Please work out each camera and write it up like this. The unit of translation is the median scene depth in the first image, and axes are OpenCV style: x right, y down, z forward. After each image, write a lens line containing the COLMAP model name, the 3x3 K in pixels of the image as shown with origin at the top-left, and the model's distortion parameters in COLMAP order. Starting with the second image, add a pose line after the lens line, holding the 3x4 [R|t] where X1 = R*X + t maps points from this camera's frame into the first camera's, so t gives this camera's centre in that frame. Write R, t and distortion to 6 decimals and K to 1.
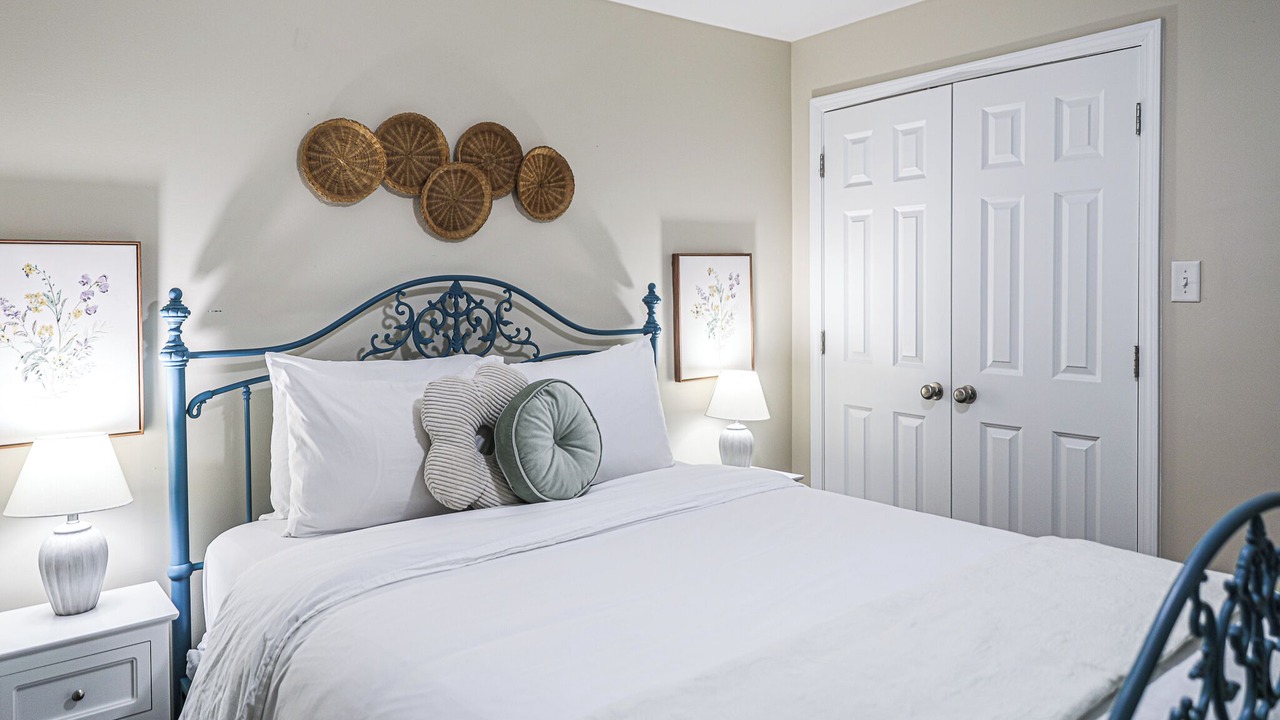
lens RADIAL K [[872.1, 0, 623.5], [0, 872.1, 245.3], [0, 0, 1]] dist [0.005104, -0.000009]
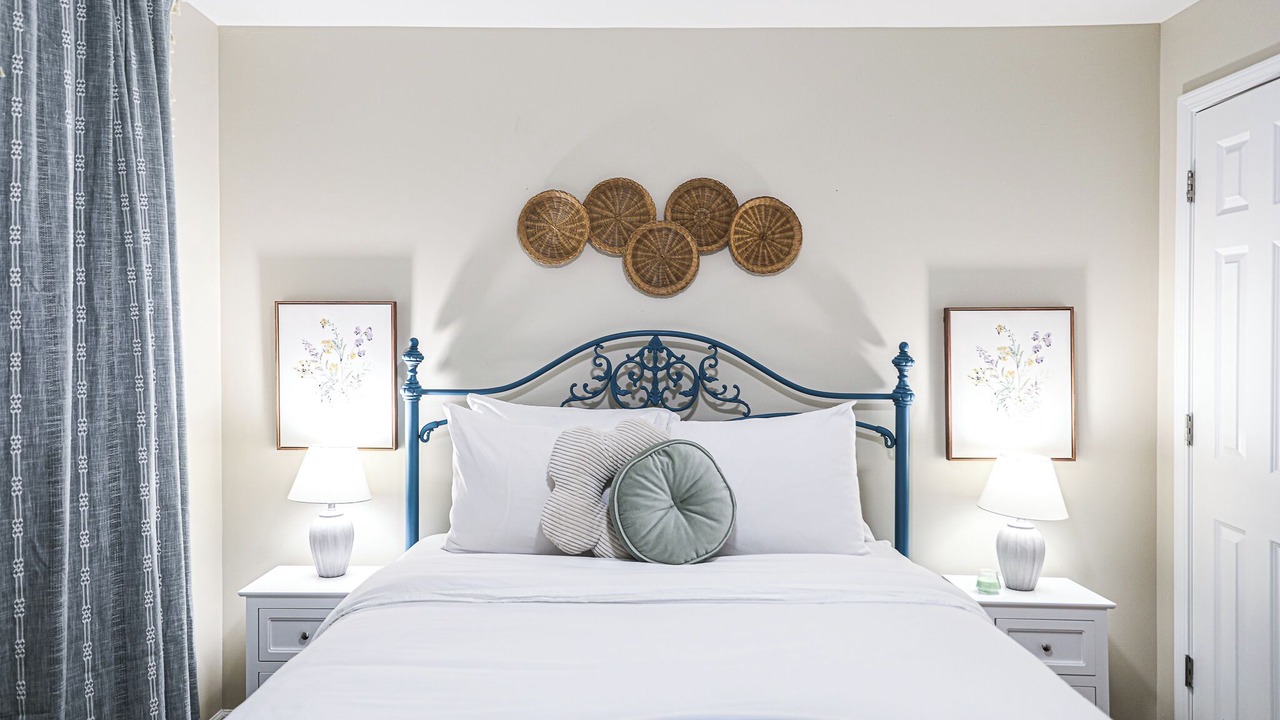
lens RADIAL K [[866.2, 0, 610.4], [0, 866.2, 288.1], [0, 0, 1]] dist [0.019705, -0.001399]
pose [[0.773540, -0.010570, -0.633660, 0.417011], [0.012116, 0.999925, -0.001888, -0.014582], [0.633632, -0.006217, 0.773610, 0.170700]]
